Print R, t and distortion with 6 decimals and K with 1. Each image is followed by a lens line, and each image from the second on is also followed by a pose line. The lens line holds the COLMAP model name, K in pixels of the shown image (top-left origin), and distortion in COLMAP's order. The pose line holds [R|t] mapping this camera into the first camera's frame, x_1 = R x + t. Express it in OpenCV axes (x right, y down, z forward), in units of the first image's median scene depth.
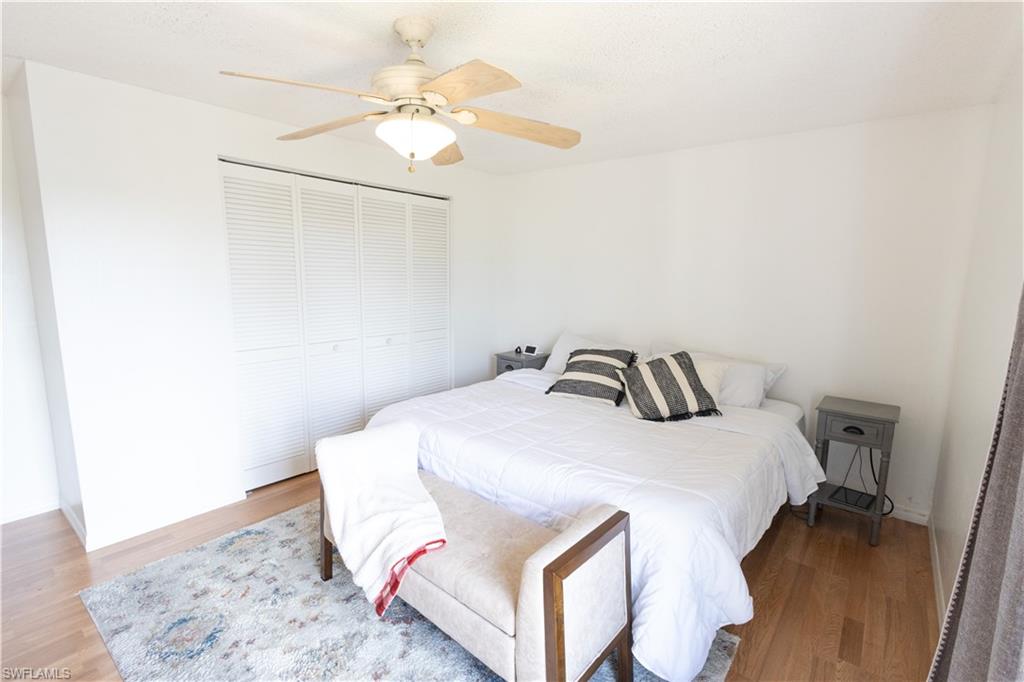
lens RADIAL K [[469.9, 0, 509.3], [0, 469.9, 340.1], [0, 0, 1]] dist [0.020880, -0.009103]
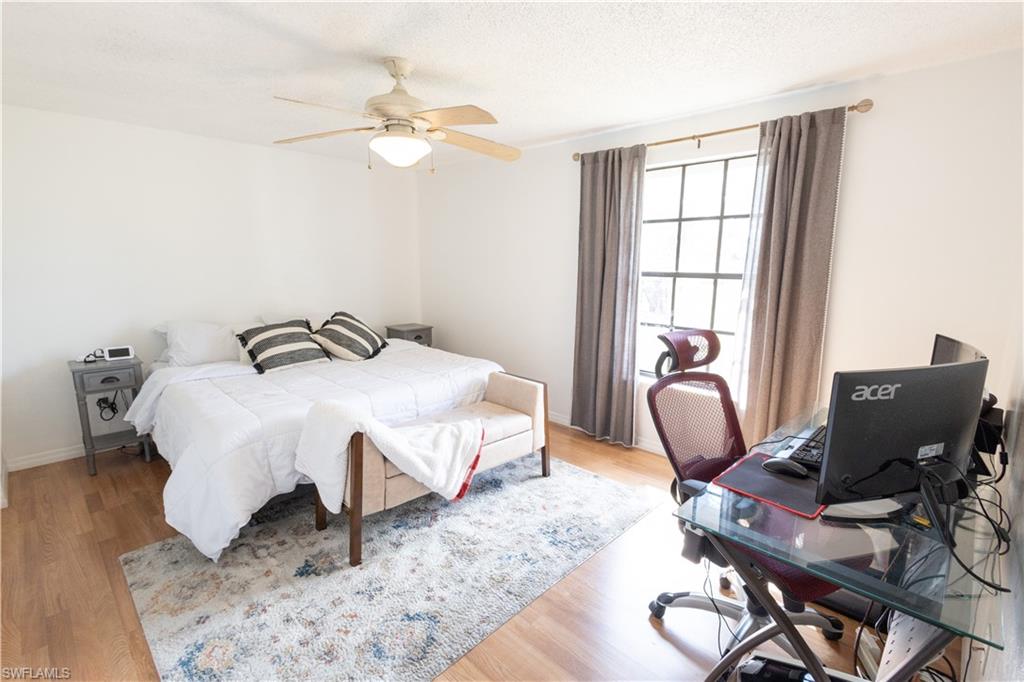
lens RADIAL K [[469.9, 0, 509.3], [0, 469.9, 340.1], [0, 0, 1]] dist [0.020880, -0.009103]
pose [[0.091501, -0.182636, 0.978913, -1.056467], [0.143840, 0.975152, 0.168490, -0.061762], [-0.985362, 0.125390, 0.115498, 0.439725]]
